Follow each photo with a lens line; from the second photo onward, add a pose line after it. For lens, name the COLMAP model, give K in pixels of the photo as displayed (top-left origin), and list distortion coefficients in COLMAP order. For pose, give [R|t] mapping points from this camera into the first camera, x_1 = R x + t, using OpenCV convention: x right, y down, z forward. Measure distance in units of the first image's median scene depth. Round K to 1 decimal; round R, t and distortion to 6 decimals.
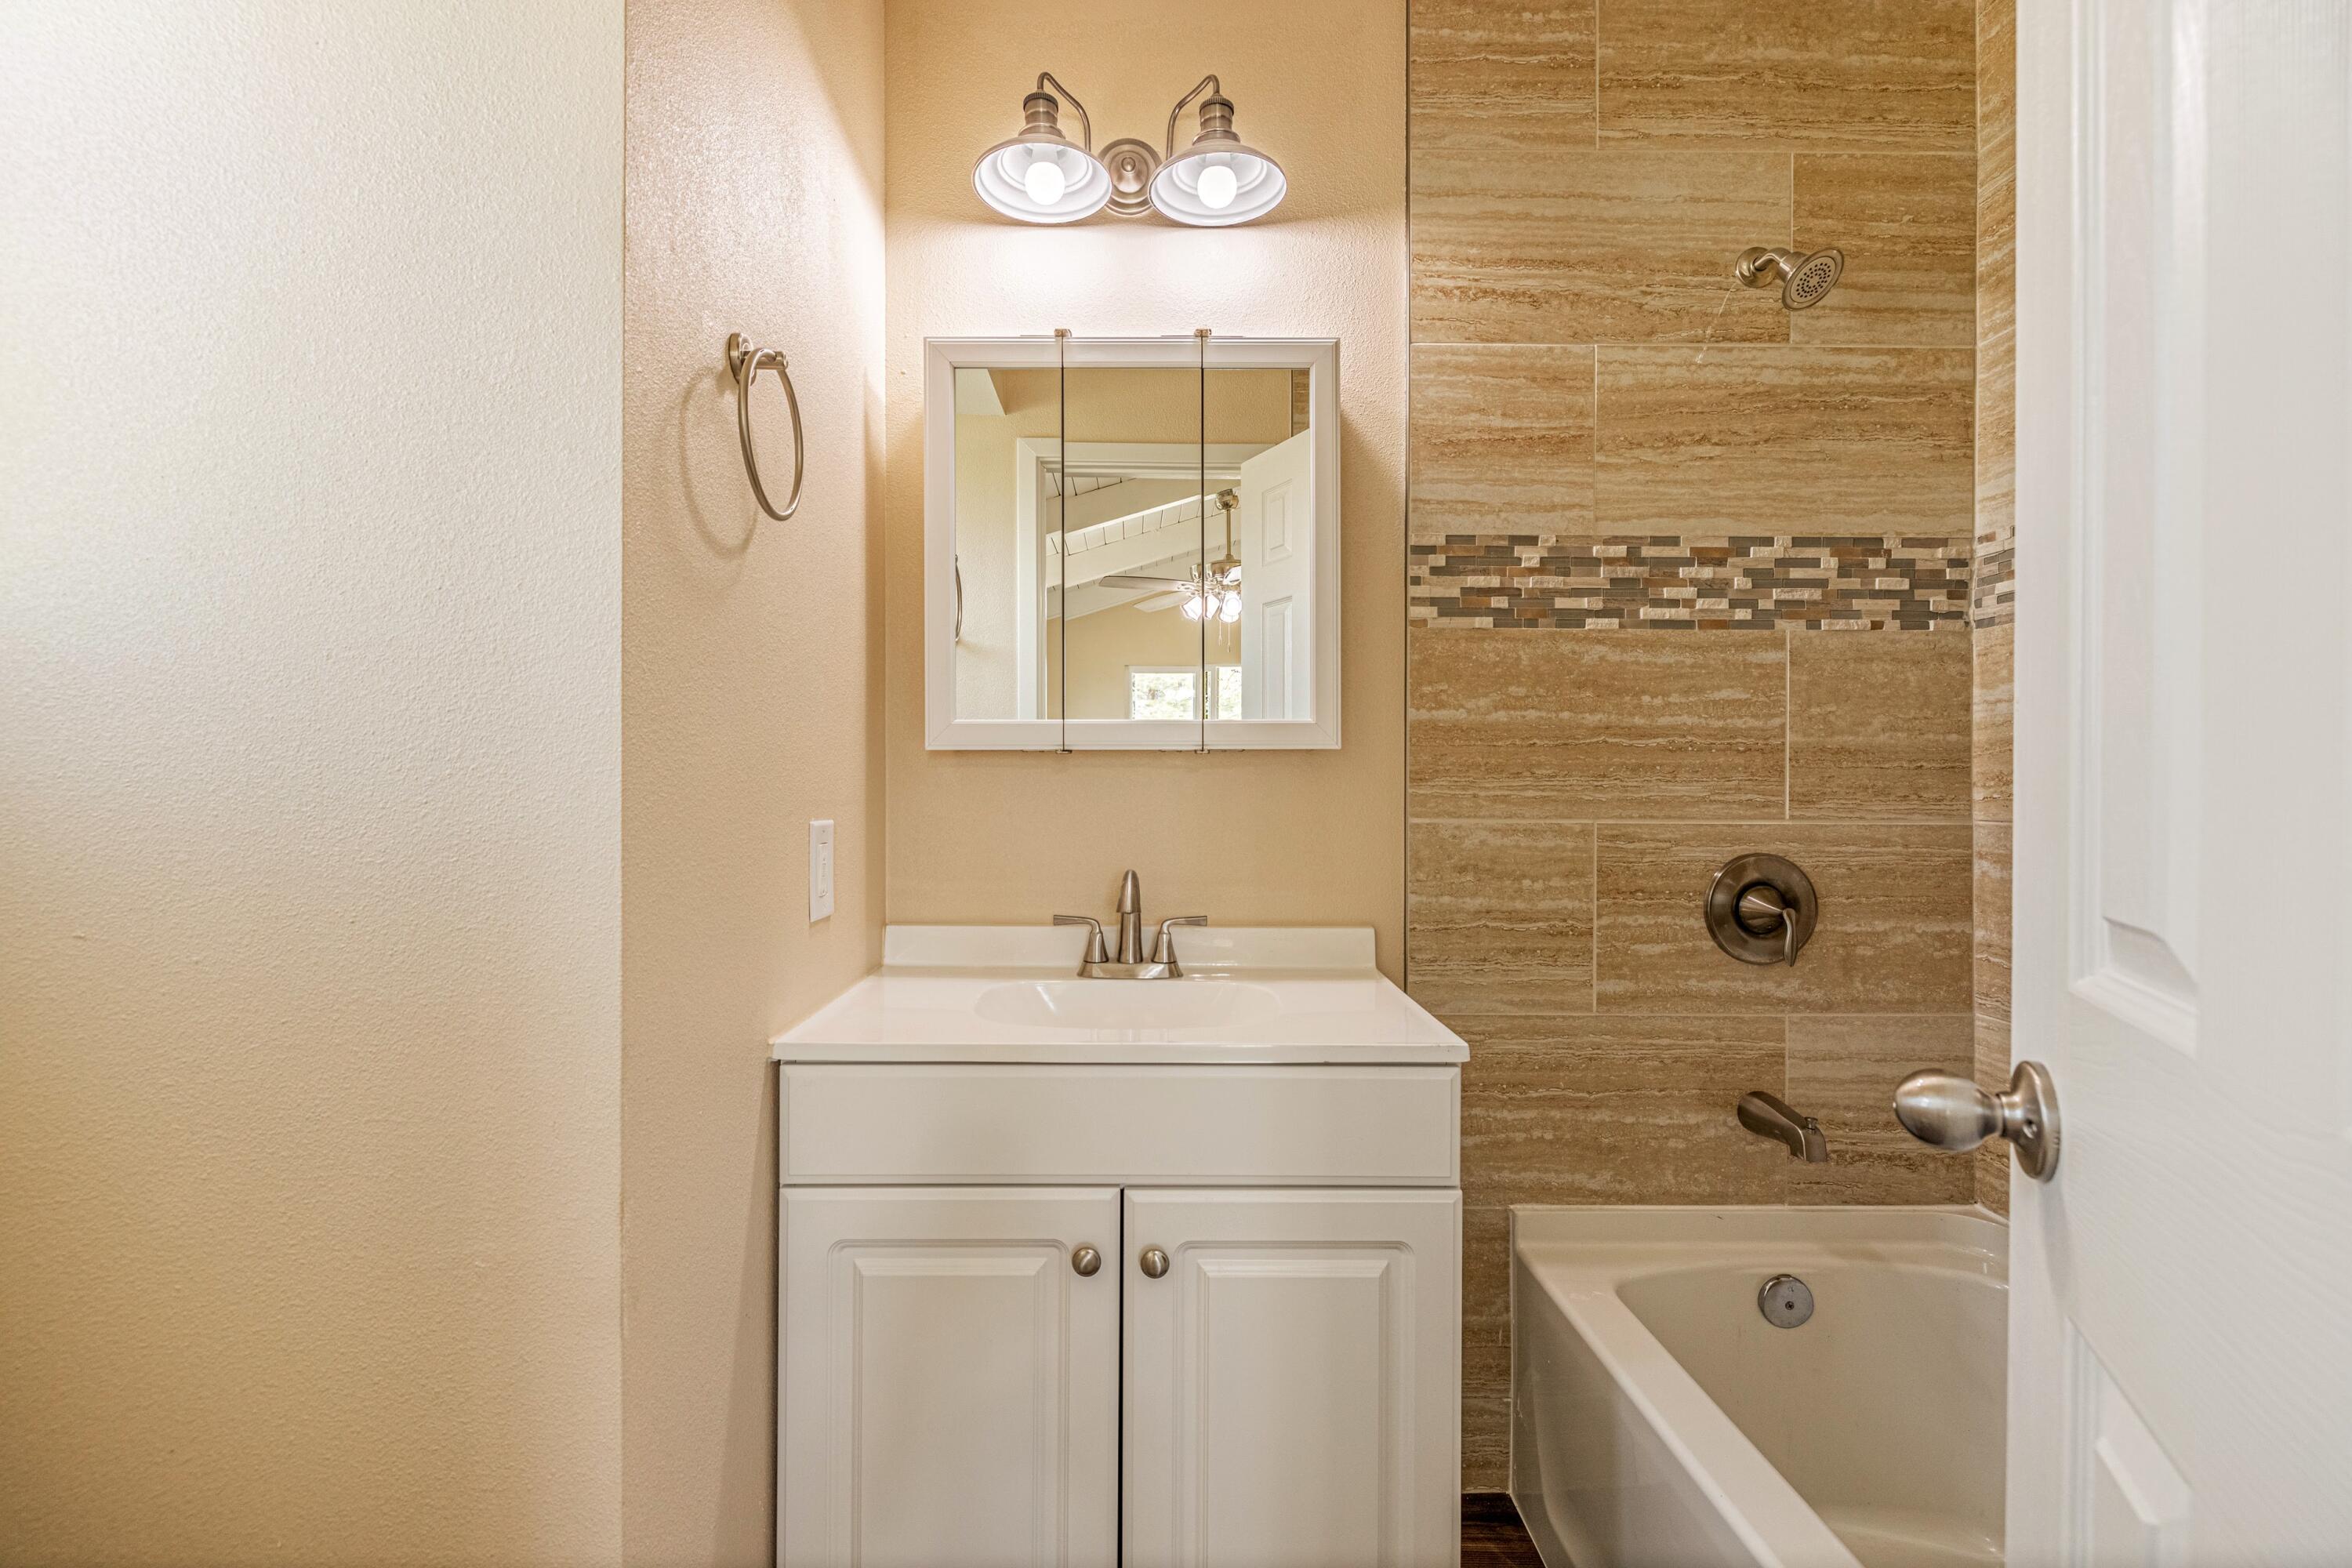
lens RADIAL K [[978.7, 0, 1152.6], [0, 978.7, 787.1], [0, 0, 1]] dist [0.000922, -0.000099]
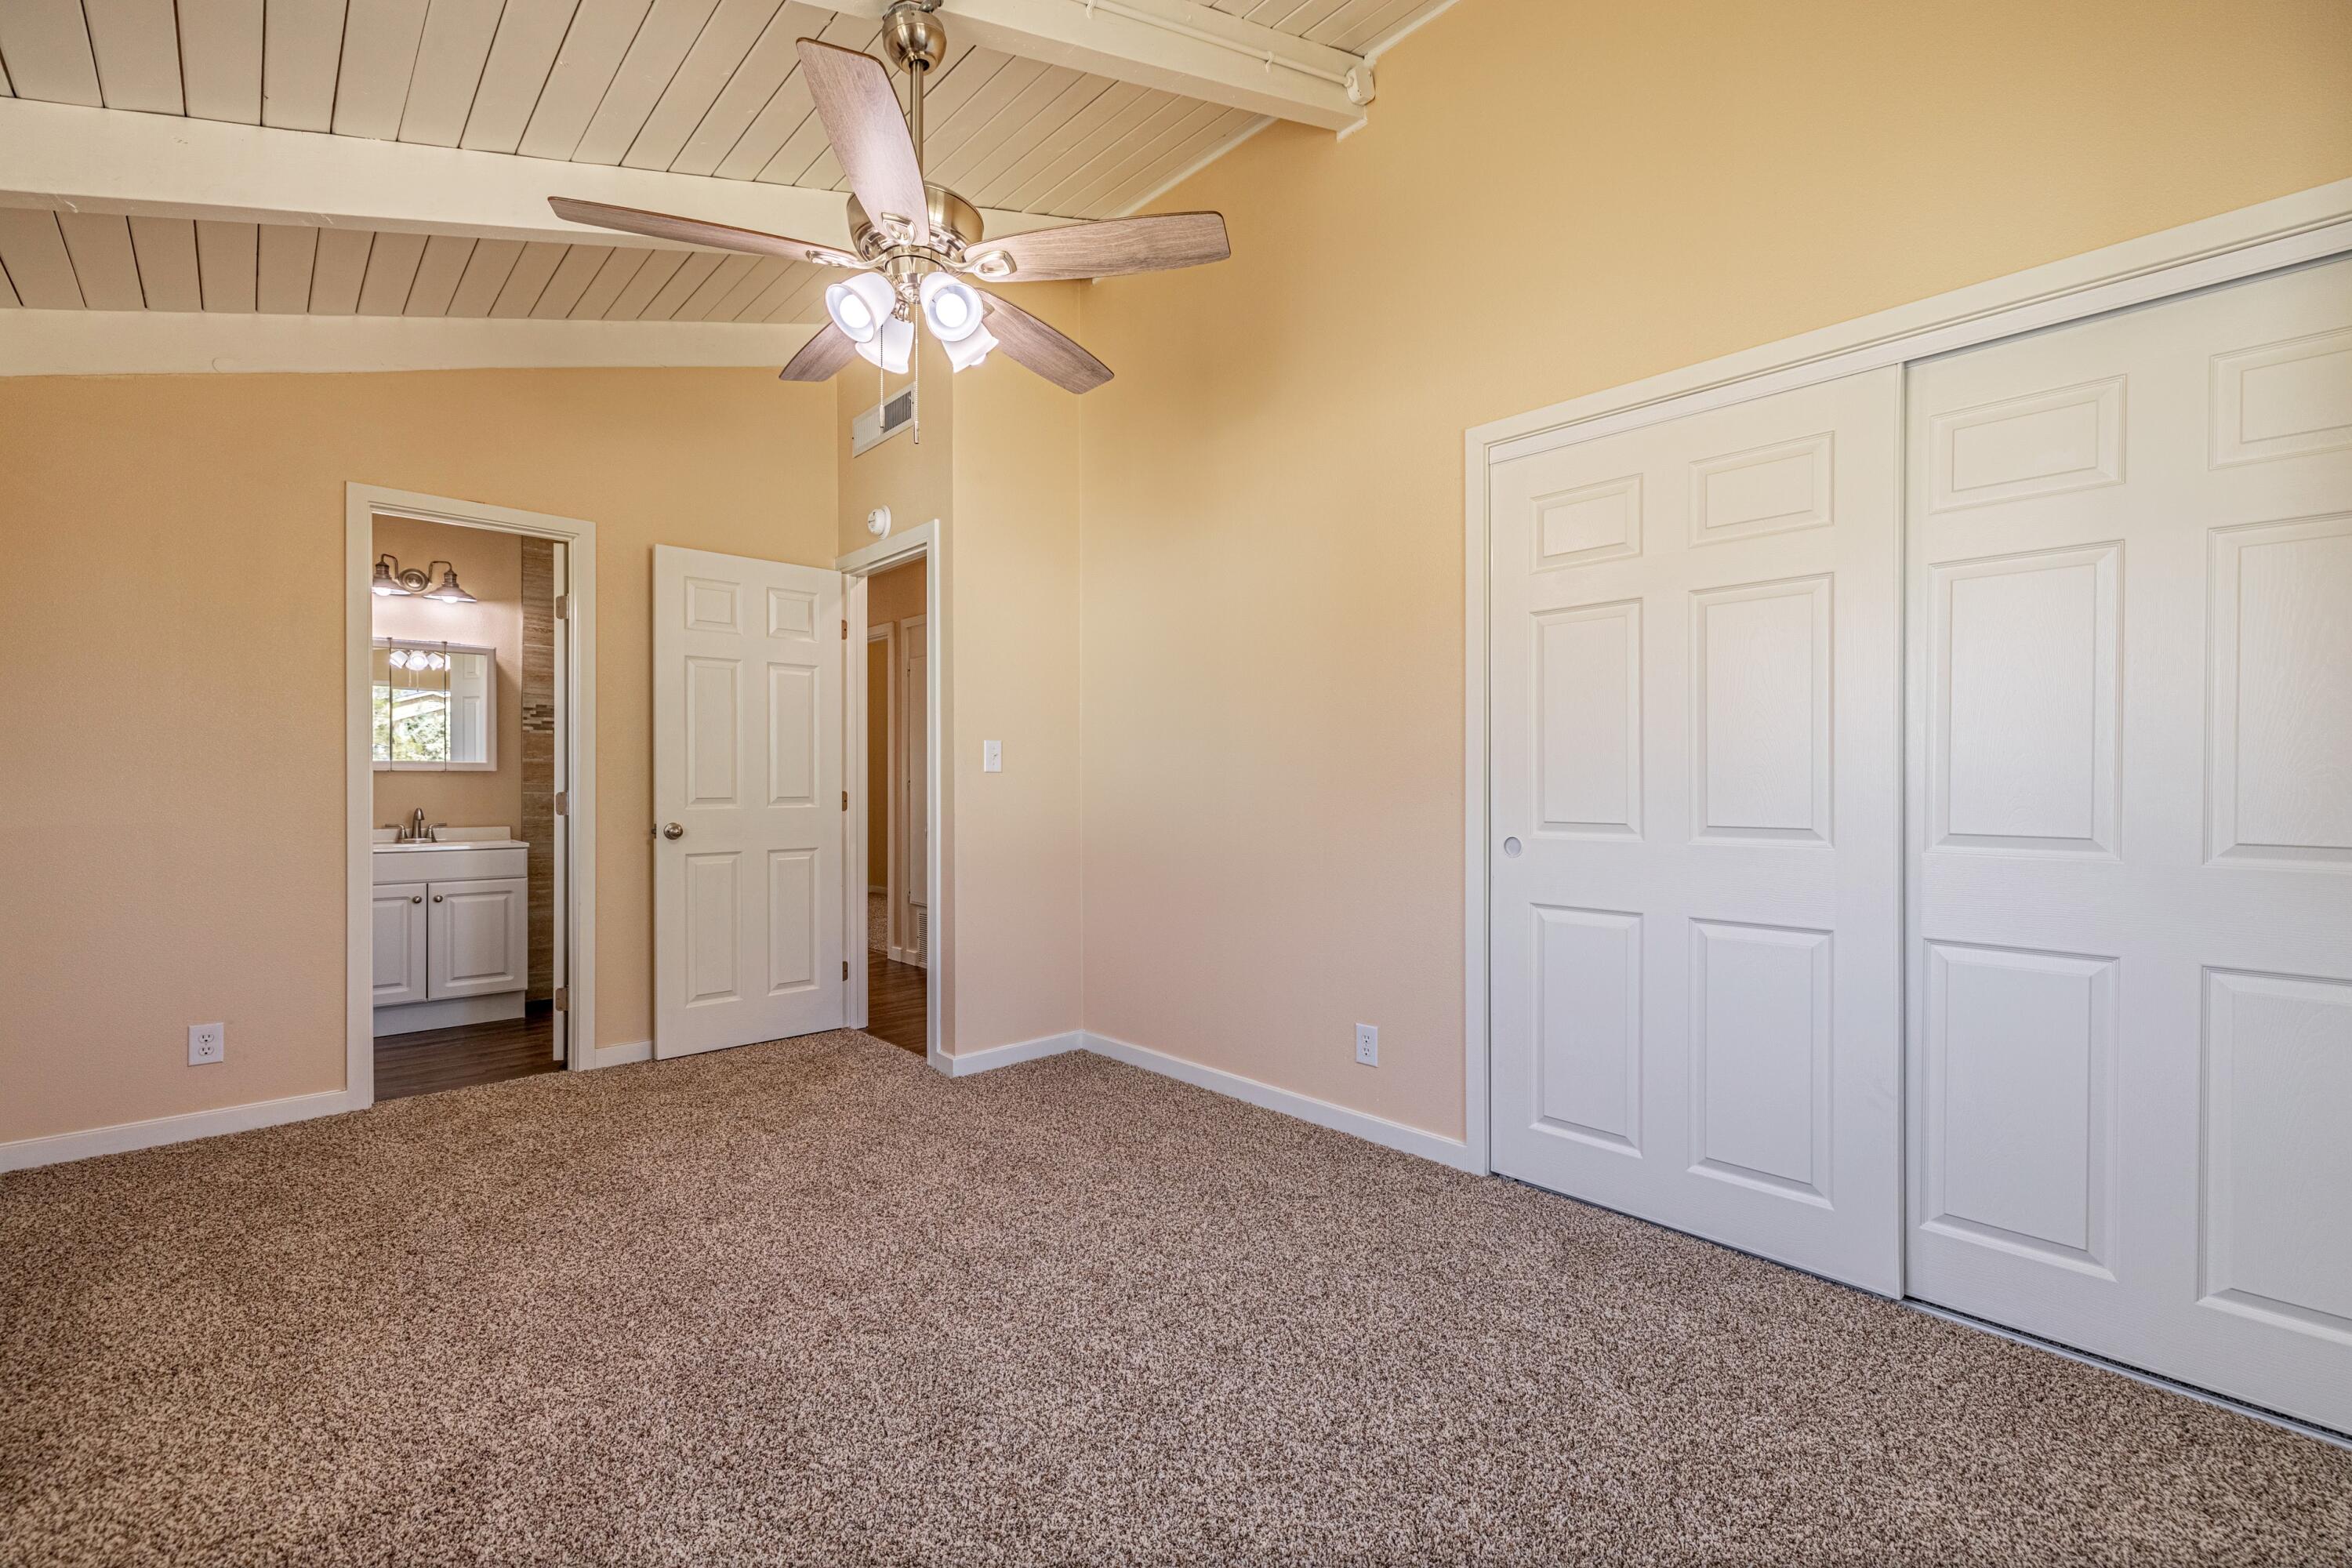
lens RADIAL K [[978.7, 0, 1152.6], [0, 978.7, 787.1], [0, 0, 1]] dist [0.000922, -0.000099]
pose [[0.740484, -0.001154, 0.672073, -0.398421], [0.003123, 0.999994, -0.001724, 0.029824], [-0.672066, 0.003376, 0.740483, -2.994278]]
